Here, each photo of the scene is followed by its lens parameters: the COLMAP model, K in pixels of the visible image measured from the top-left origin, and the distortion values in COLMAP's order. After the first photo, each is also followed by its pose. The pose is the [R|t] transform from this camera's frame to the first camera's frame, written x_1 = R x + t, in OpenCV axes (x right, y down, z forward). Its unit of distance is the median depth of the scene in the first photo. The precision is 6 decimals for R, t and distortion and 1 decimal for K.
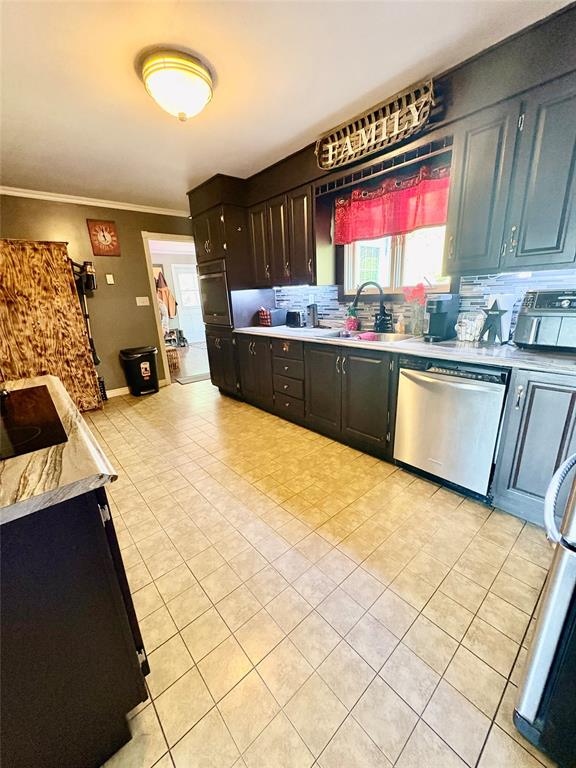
lens RADIAL K [[305.2, 0, 289.7], [0, 305.2, 384.5], [0, 0, 1]] dist [-0.001554, 0.000311]
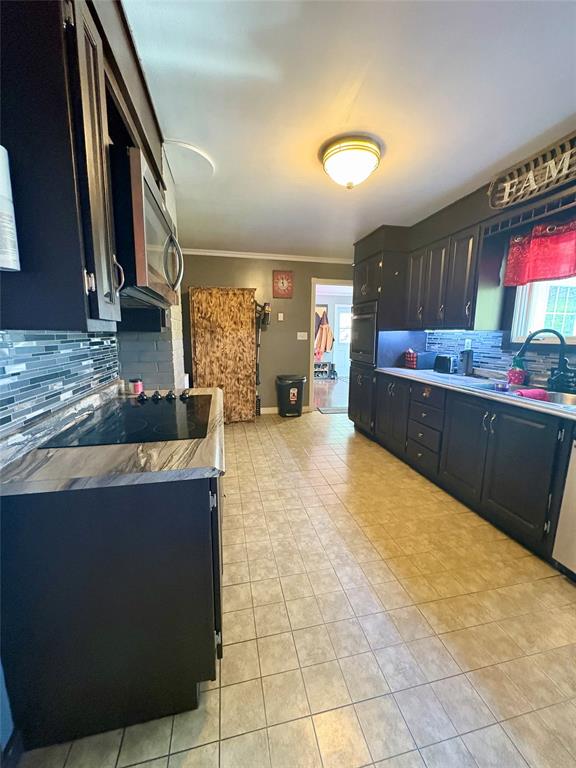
lens RADIAL K [[305.2, 0, 289.7], [0, 305.2, 384.5], [0, 0, 1]] dist [-0.001554, 0.000311]
pose [[0.875463, 0.128717, -0.465829, 0.057822], [-0.182662, 0.980510, -0.072356, -0.003862], [0.447436, 0.148434, 0.881912, -0.012037]]
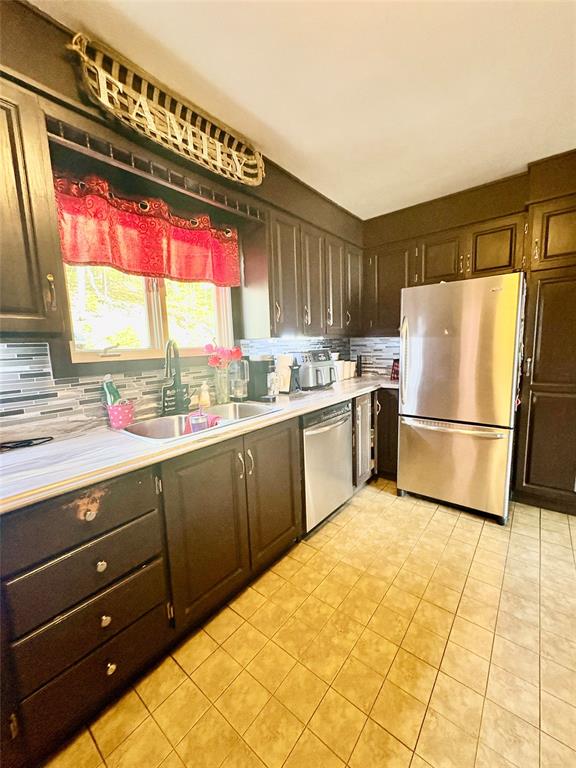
lens RADIAL K [[305.2, 0, 289.7], [0, 305.2, 384.5], [0, 0, 1]] dist [-0.001554, 0.000311]
pose [[-0.169494, -0.080338, 0.982251, -0.403713], [0.322810, 0.937164, 0.132353, -0.244499], [-0.931164, 0.339513, -0.132909, 0.859695]]
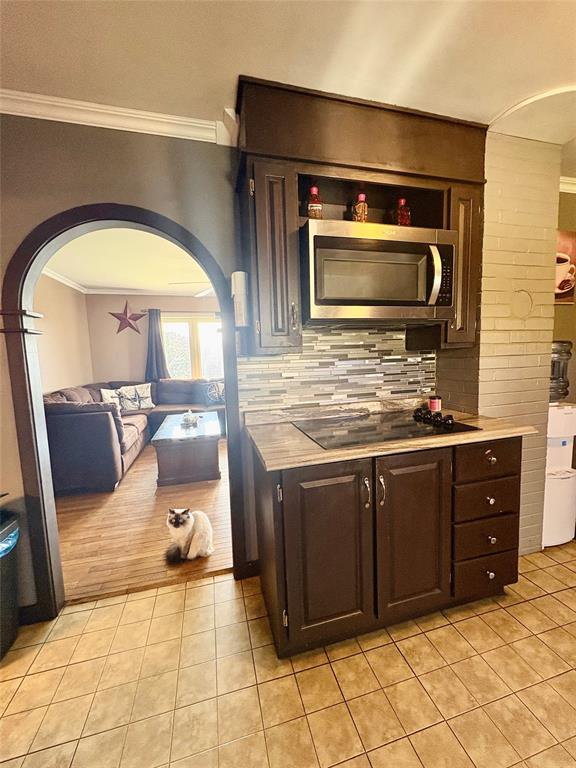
lens RADIAL K [[305.2, 0, 289.7], [0, 305.2, 384.5], [0, 0, 1]] dist [-0.001554, 0.000311]
pose [[-0.439504, 0.144221, -0.886587, 0.185520], [-0.210416, 0.943032, 0.257712, -0.142275], [0.873247, 0.299818, -0.384120, 0.432899]]
